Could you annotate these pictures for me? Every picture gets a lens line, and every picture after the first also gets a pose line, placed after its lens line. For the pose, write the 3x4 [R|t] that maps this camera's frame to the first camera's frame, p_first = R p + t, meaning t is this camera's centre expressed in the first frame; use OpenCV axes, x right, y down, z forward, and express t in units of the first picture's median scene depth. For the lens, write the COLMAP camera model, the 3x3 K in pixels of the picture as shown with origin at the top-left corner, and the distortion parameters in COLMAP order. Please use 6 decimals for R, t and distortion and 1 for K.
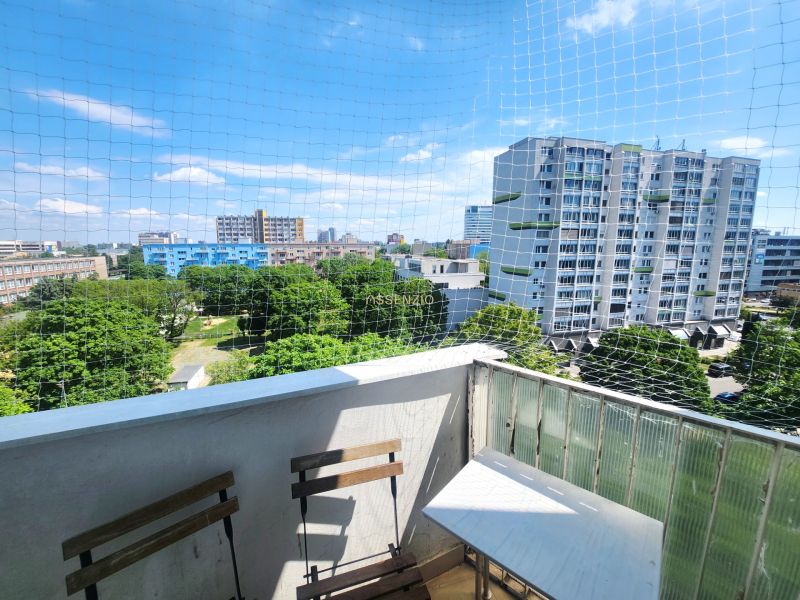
lens RADIAL K [[326.2, 0, 393.6], [0, 326.2, 294.0], [0, 0, 1]] dist [-0.012558, -0.000290]
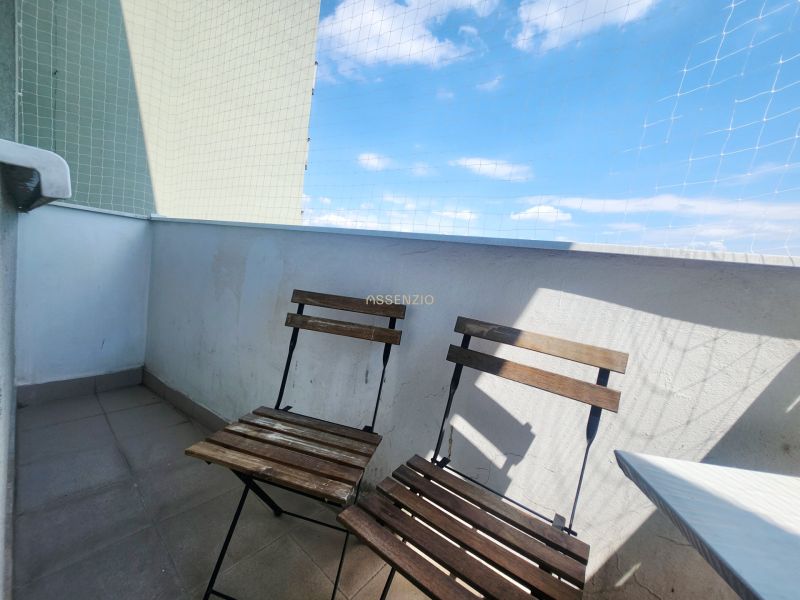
lens RADIAL K [[326.2, 0, 393.6], [0, 326.2, 294.0], [0, 0, 1]] dist [-0.012558, -0.000290]
pose [[0.572672, 0.141270, -0.807521, 0.221521], [-0.250382, 0.968112, -0.008200, 0.434300], [0.780613, 0.206885, 0.589782, 0.311819]]
